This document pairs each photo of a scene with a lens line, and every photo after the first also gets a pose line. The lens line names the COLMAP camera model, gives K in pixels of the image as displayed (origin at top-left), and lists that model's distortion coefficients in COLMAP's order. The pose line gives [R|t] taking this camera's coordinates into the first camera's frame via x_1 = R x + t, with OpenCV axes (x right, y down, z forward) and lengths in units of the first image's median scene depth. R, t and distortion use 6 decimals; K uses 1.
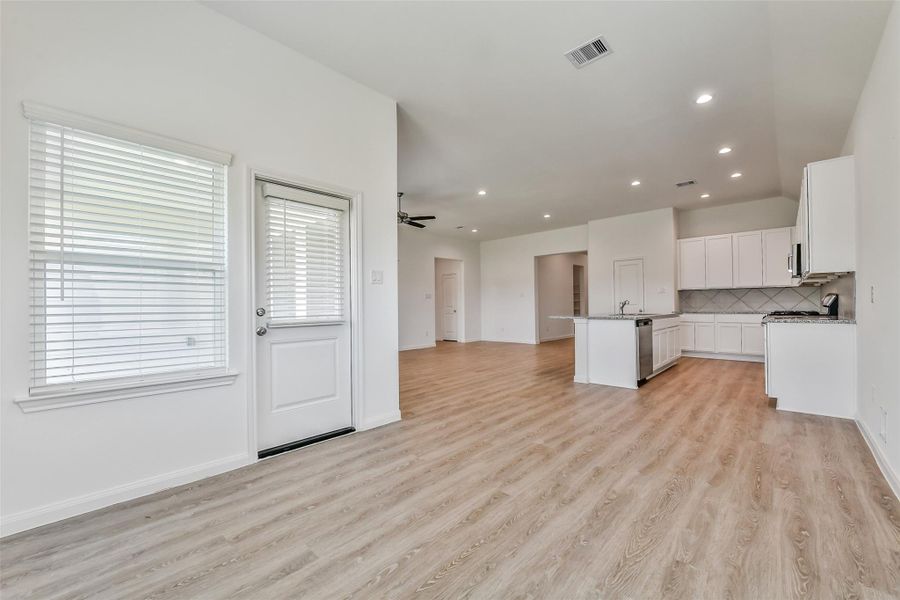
lens RADIAL K [[355.4, 0, 452.9], [0, 355.4, 302.5], [0, 0, 1]] dist [-0.014753, -0.000383]
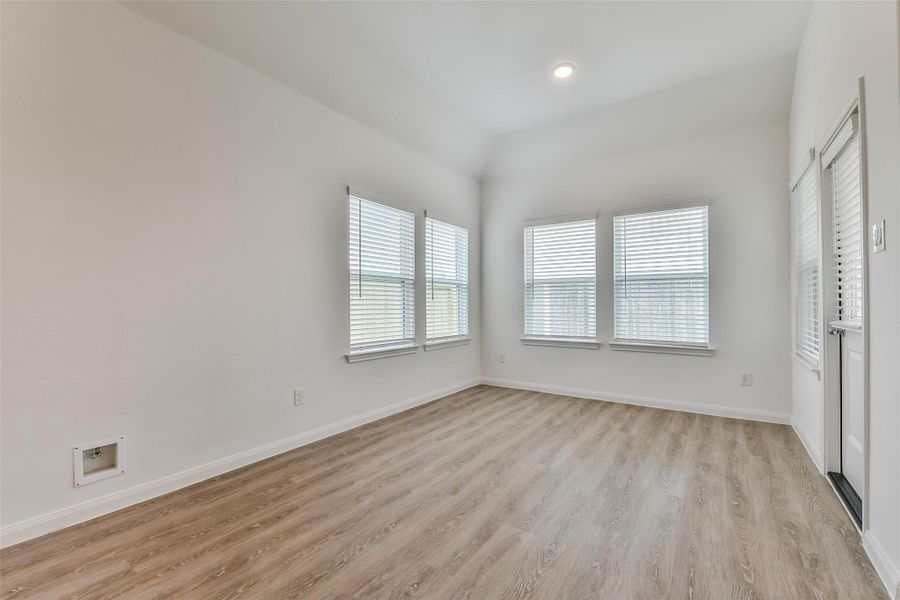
lens RADIAL K [[355.4, 0, 452.9], [0, 355.4, 302.5], [0, 0, 1]] dist [-0.014753, -0.000383]
pose [[-0.989555, 0.014848, -0.143393, 0.584211], [0.016685, 0.999793, -0.011617, 0.010376], [0.143190, -0.013888, -0.989598, 2.058594]]
